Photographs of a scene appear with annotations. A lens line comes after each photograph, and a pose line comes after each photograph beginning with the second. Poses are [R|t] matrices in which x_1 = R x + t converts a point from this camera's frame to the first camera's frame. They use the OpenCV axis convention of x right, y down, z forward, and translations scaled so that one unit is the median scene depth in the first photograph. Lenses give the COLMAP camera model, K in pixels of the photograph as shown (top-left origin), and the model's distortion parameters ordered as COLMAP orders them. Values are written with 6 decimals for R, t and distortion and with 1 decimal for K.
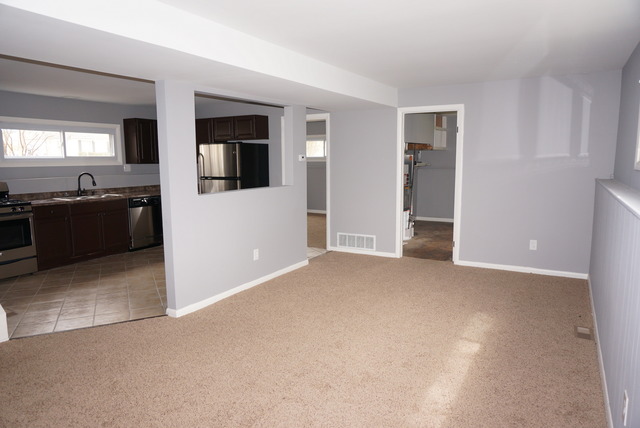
lens RADIAL K [[431.5, 0, 318.6], [0, 431.5, 214.6], [0, 0, 1]] dist [-0.019693, -0.002013]
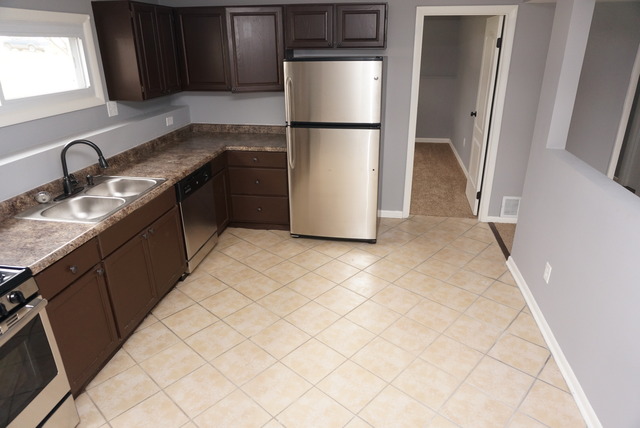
lens RADIAL K [[431.5, 0, 318.6], [0, 431.5, 214.6], [0, 0, 1]] dist [-0.019693, -0.002013]
pose [[0.926781, -0.140369, 0.348387, -0.463104], [0.049964, 0.965373, 0.256045, -0.118280], [-0.372264, -0.219891, 0.901703, 0.495038]]
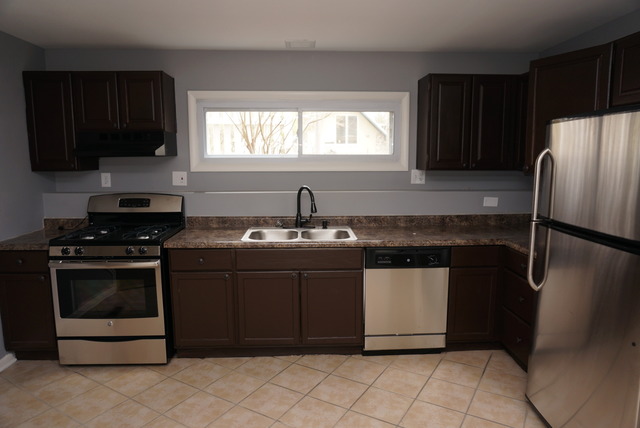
lens RADIAL K [[431.5, 0, 318.6], [0, 431.5, 214.6], [0, 0, 1]] dist [-0.019693, -0.002013]
pose [[0.551795, 0.118569, -0.825508, -0.092552], [-0.109789, 0.991555, 0.069032, -0.097665], [0.826721, 0.052540, 0.560153, 0.693754]]
